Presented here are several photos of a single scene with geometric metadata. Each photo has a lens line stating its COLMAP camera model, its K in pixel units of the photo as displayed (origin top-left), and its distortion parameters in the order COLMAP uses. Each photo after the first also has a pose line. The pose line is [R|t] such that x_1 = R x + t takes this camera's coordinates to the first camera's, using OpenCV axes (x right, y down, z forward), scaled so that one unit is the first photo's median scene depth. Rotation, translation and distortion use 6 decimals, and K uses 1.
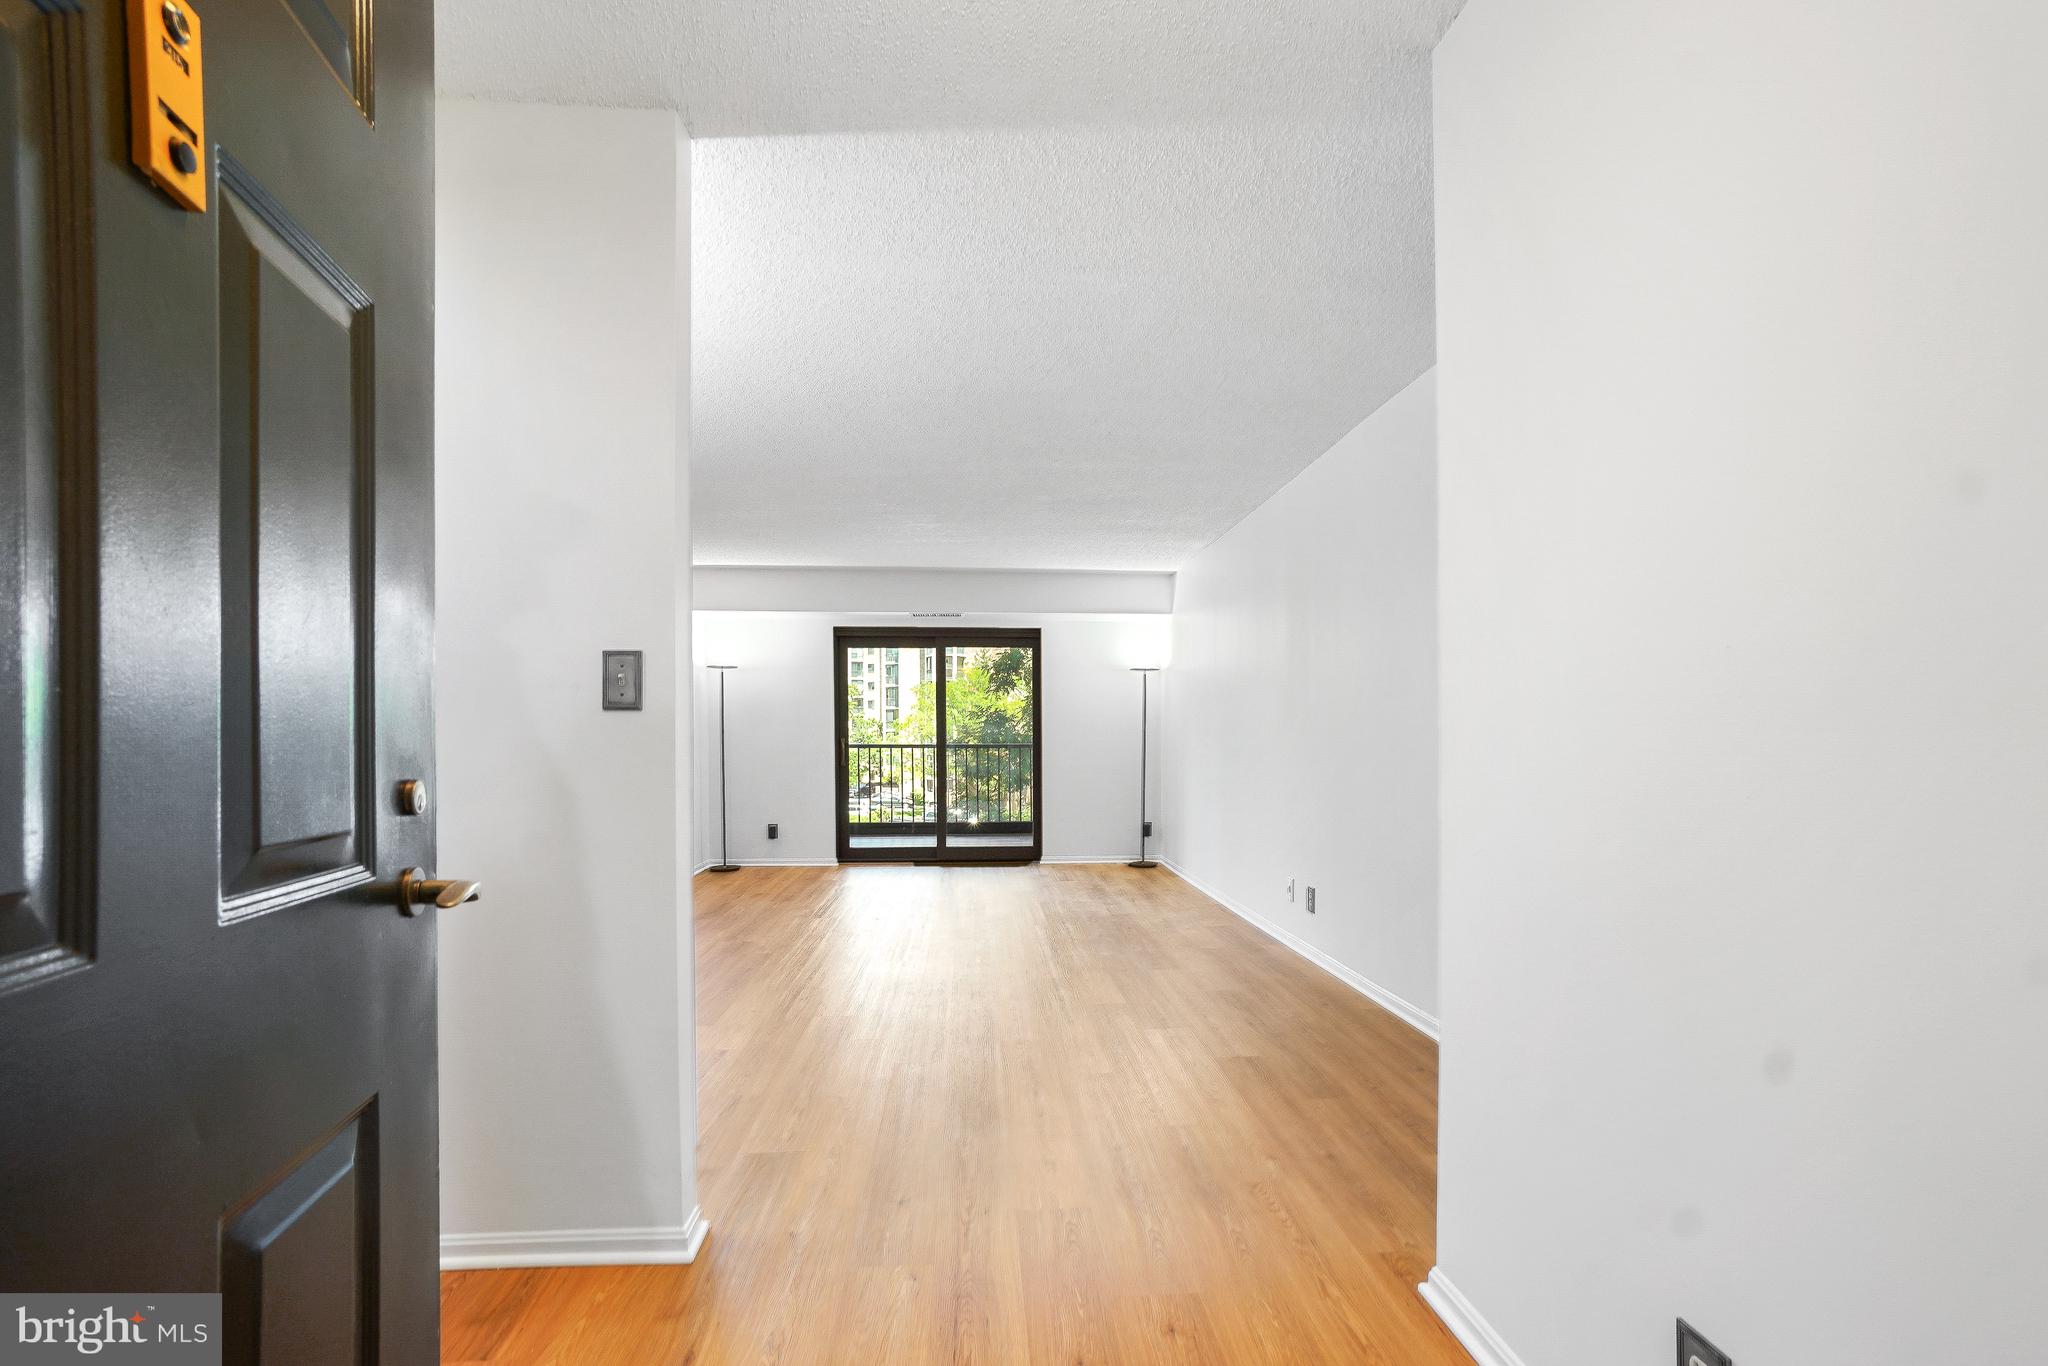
lens RADIAL K [[919.5, 0, 1034.0], [0, 919.5, 722.9], [0, 0, 1]] dist [-0.000407, -0.000348]
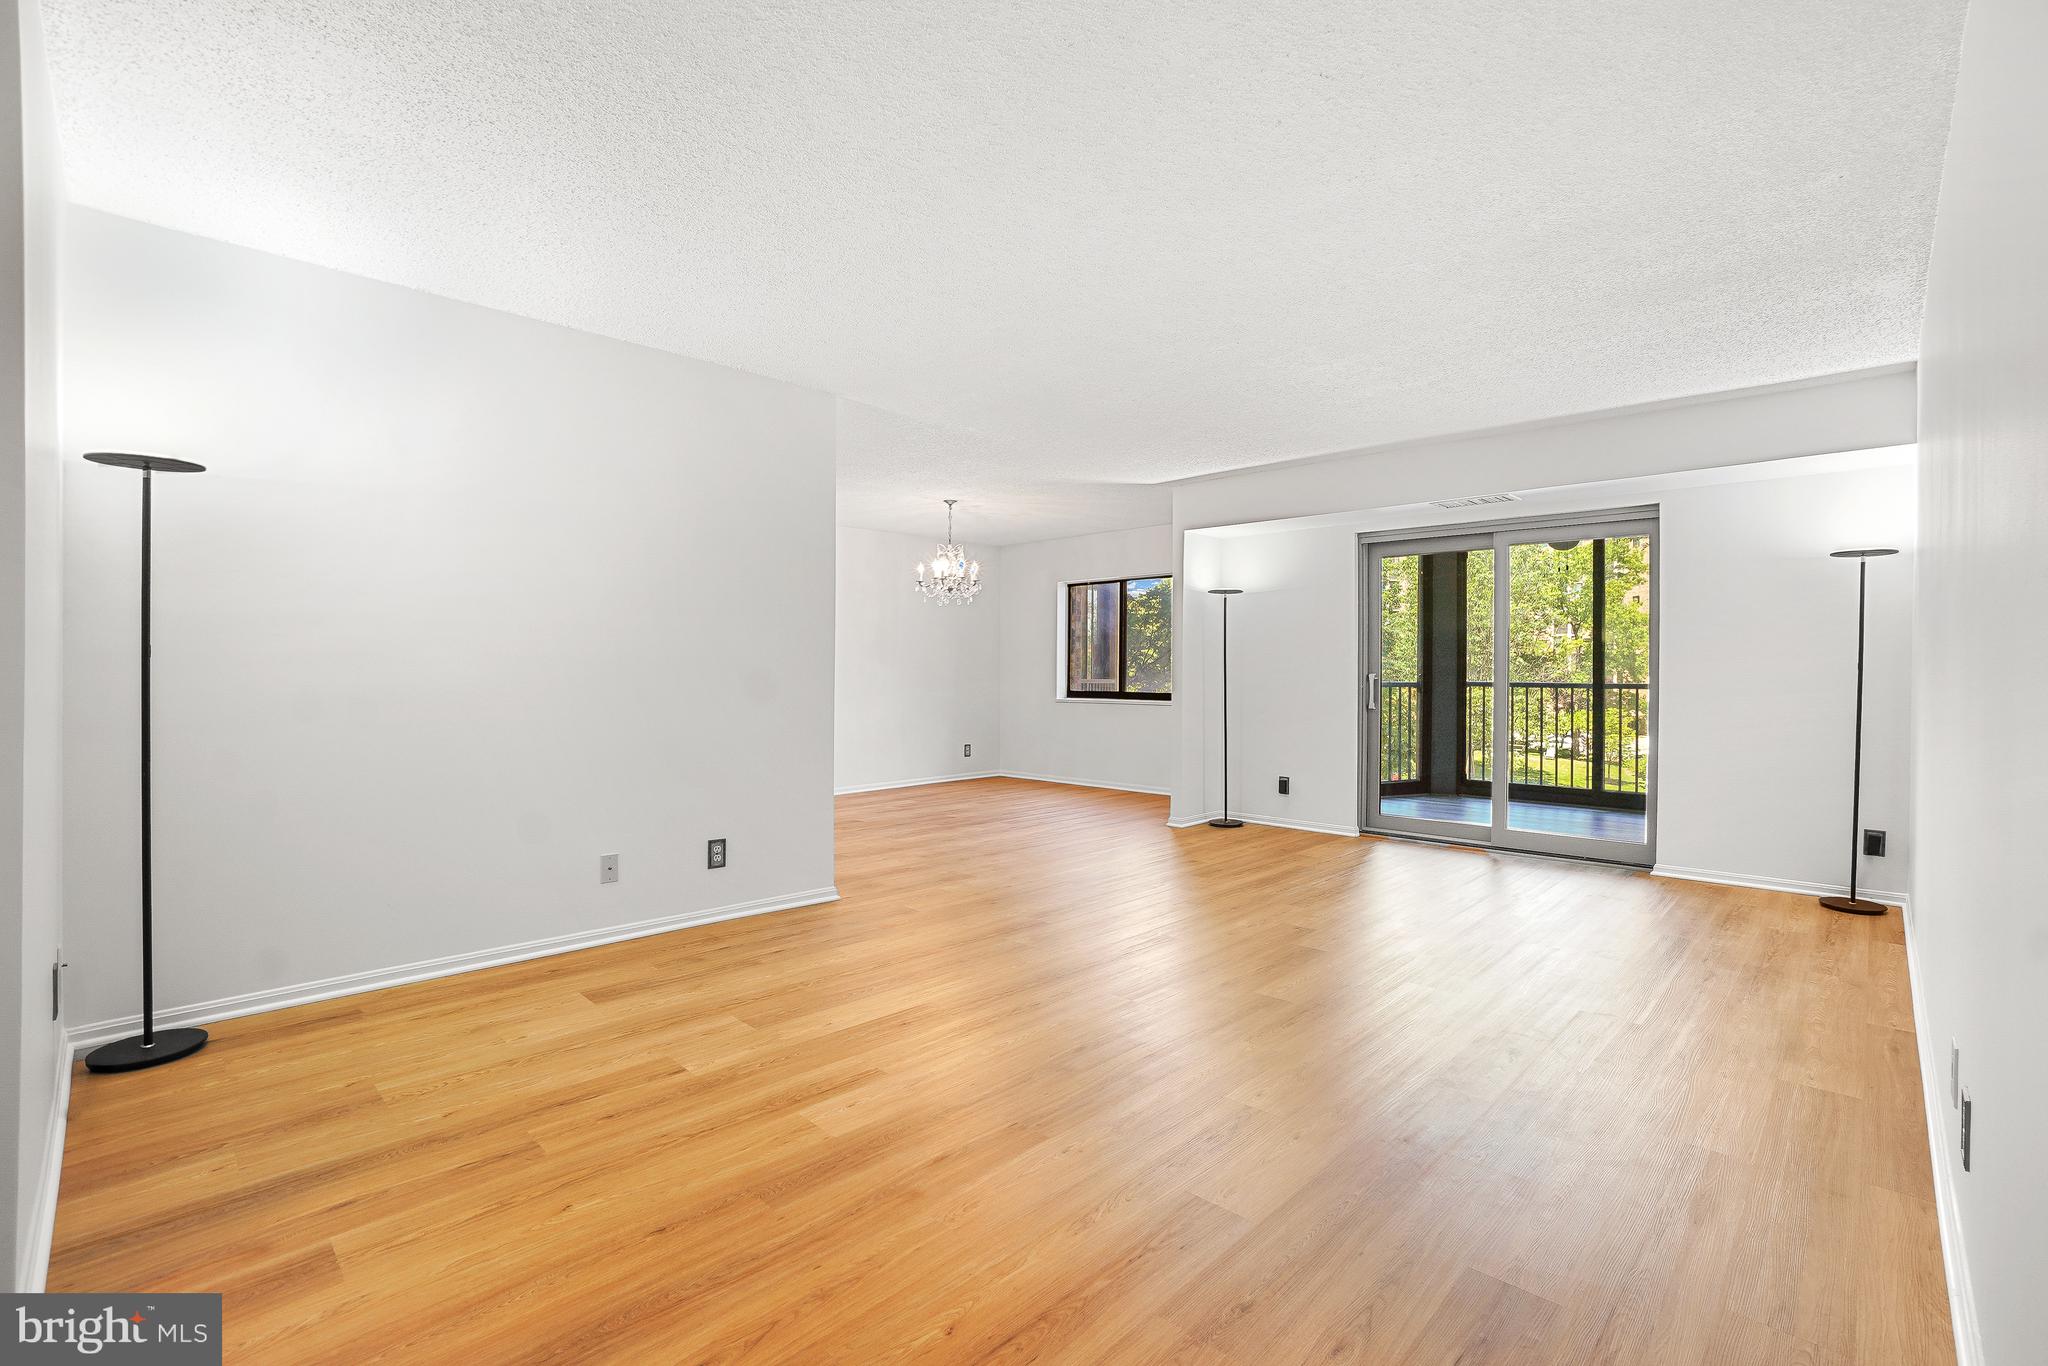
lens RADIAL K [[909.5, 0, 1041.0], [0, 909.5, 682.3], [0, 0, 1]] dist [-0.091098, 0.036516]
pose [[0.676032, 0.012710, -0.736763, 0.171935], [0.007348, 0.999685, 0.023988, 0.003612], [0.736836, -0.021630, 0.675725, 0.291649]]
